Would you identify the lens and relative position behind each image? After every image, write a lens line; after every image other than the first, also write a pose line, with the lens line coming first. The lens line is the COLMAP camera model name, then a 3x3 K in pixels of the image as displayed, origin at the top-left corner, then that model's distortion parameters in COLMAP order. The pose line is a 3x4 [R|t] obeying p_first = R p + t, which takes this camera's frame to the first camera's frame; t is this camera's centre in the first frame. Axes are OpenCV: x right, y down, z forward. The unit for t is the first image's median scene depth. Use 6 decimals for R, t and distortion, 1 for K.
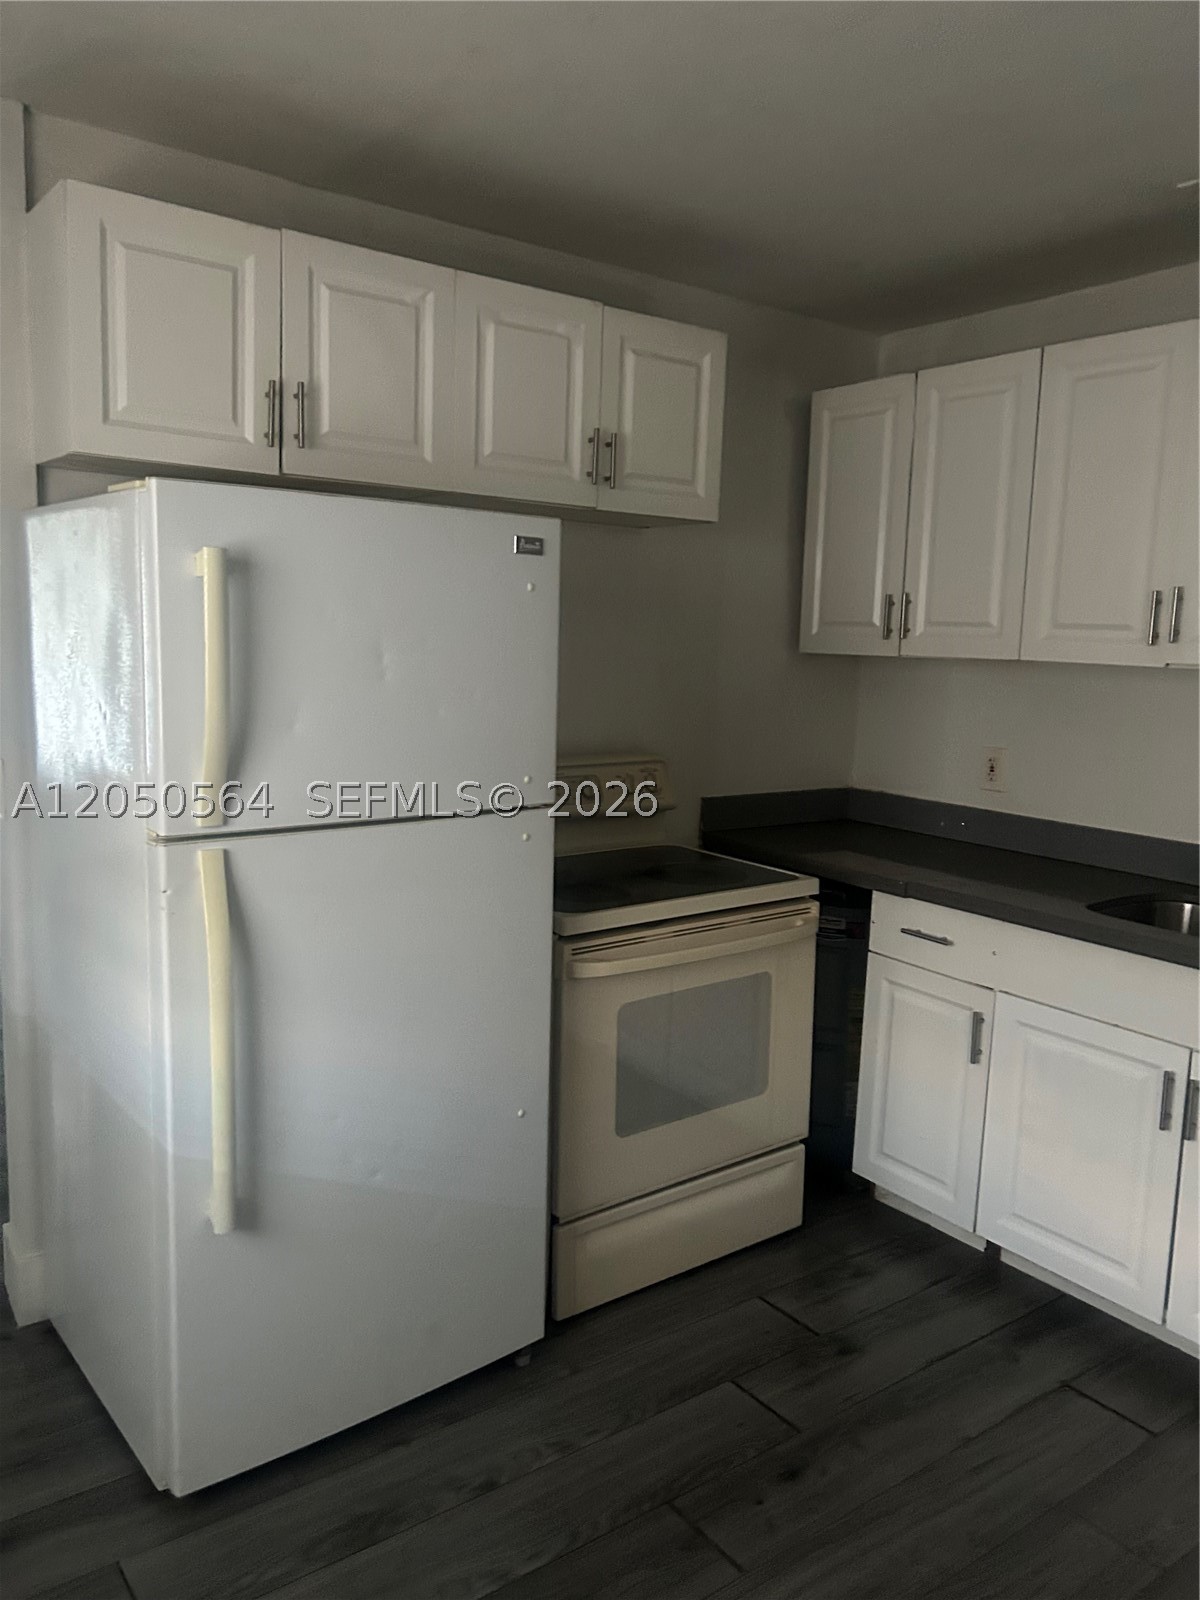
lens RADIAL K [[1211.8, 0, 607.4], [0, 1211.8, 800.4], [0, 0, 1]] dist [0.012988, -0.003519]
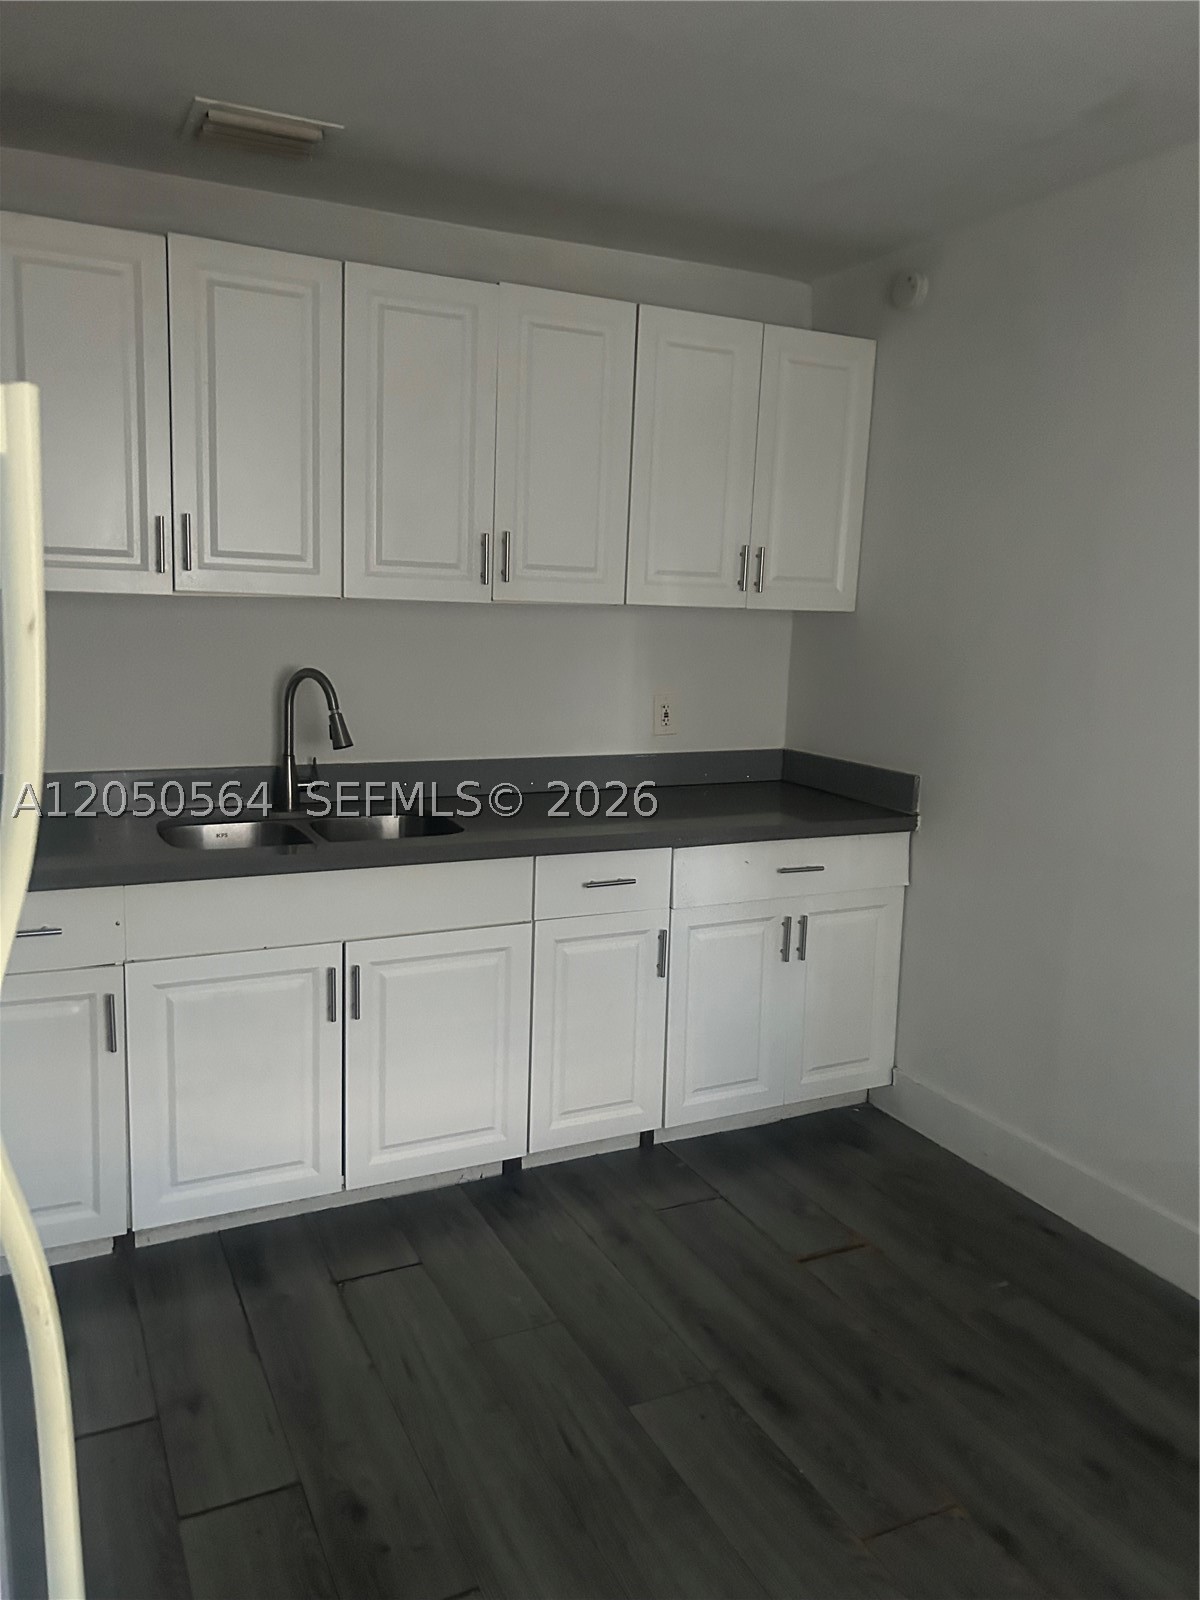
lens RADIAL K [[1211.8, 0, 606.7], [0, 1211.8, 796.0], [0, 0, 1]] dist [0.012988, -0.003519]
pose [[0.186463, -0.192561, 0.963406, -0.507735], [0.114219, 0.978204, 0.173412, -0.088451], [-0.975800, 0.077704, 0.204393, 0.515111]]
